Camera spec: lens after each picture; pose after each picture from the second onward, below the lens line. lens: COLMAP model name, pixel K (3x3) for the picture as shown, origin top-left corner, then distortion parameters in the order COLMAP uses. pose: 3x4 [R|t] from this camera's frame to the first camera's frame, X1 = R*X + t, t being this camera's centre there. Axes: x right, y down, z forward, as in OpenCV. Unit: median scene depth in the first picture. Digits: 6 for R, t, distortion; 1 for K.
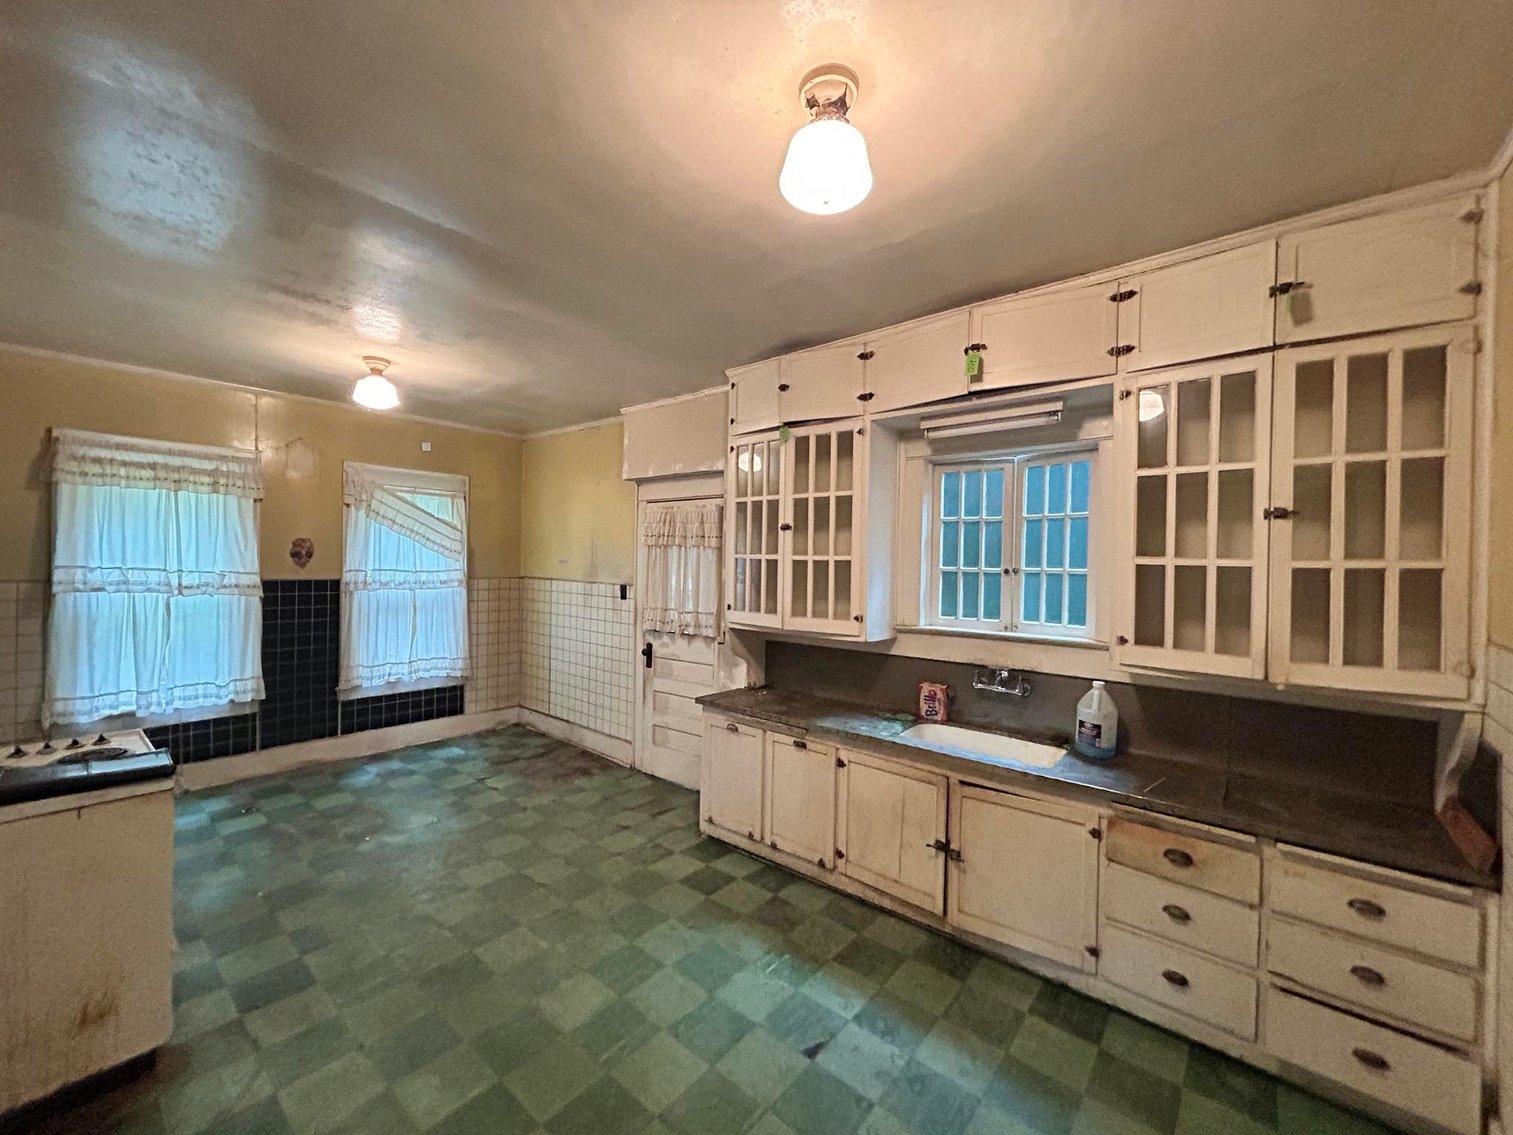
lens RADIAL K [[610.5, 0, 752.8], [0, 610.5, 566.9], [0, 0, 1]] dist [-0.004694, 0.002390]
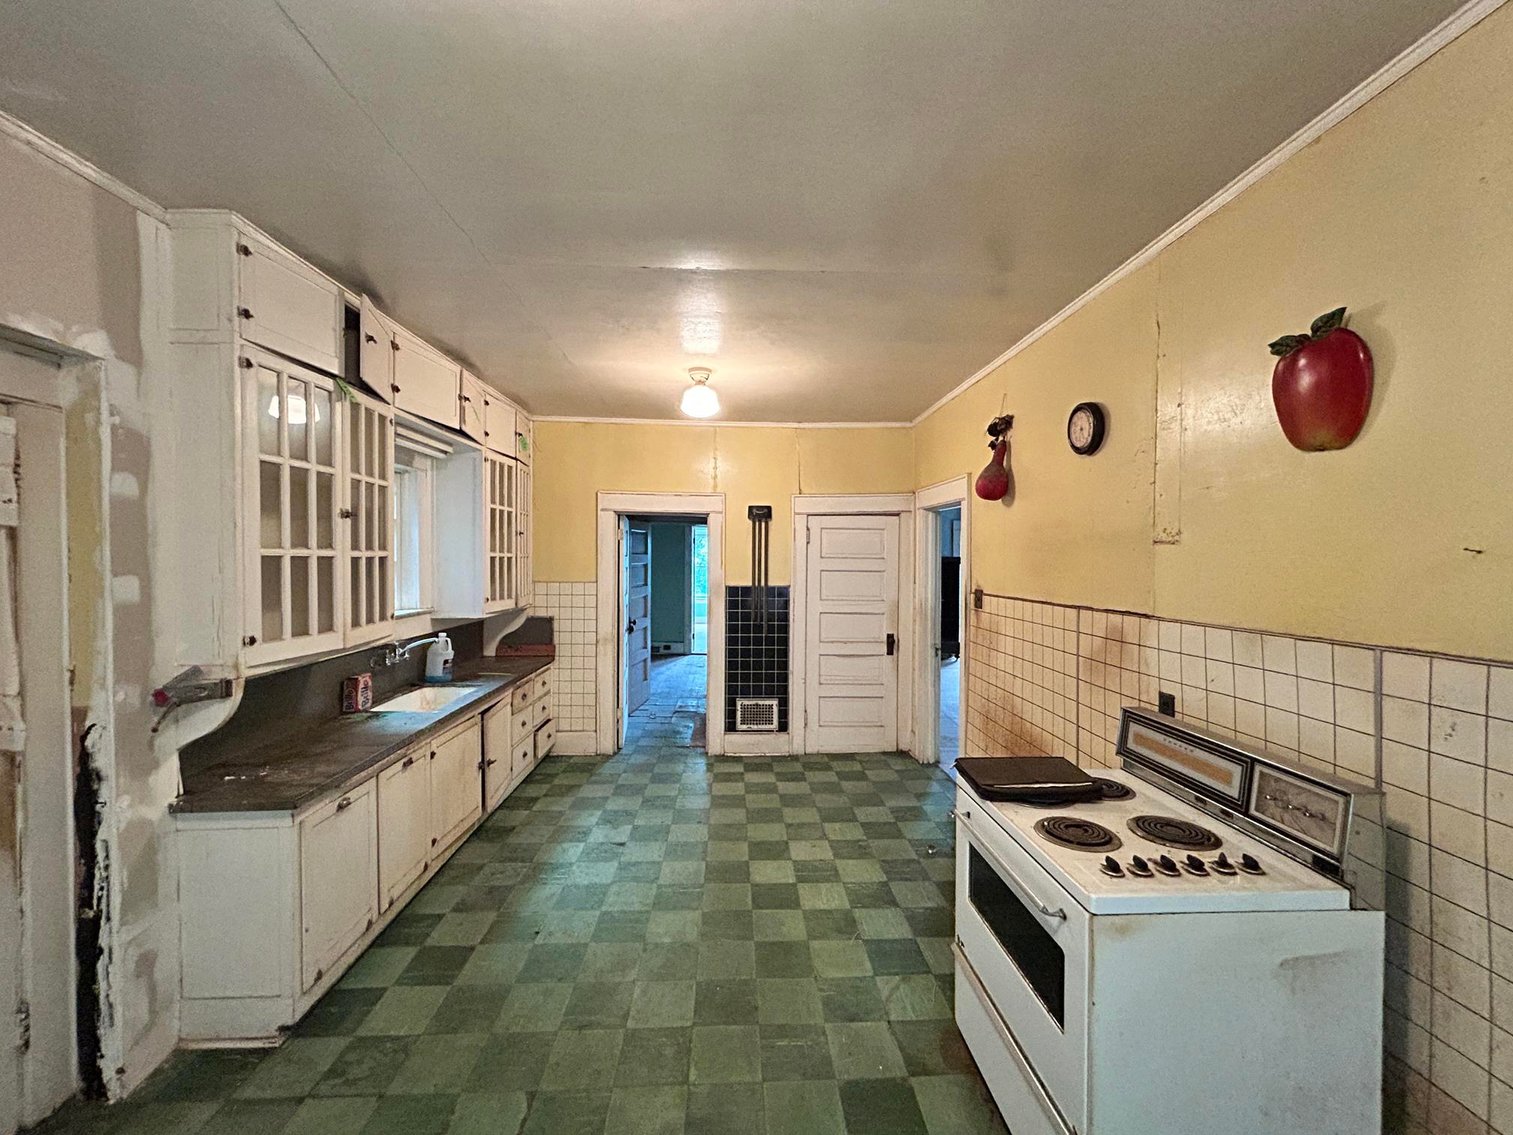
lens RADIAL K [[610.5, 0, 754.1], [0, 610.5, 565.1], [0, 0, 1]] dist [-0.004694, 0.002390]
pose [[-0.673374, -0.028626, 0.738747, -0.865180], [-0.009160, 0.999496, 0.030381, -0.029465], [-0.739245, 0.013691, -0.673298, 1.151336]]
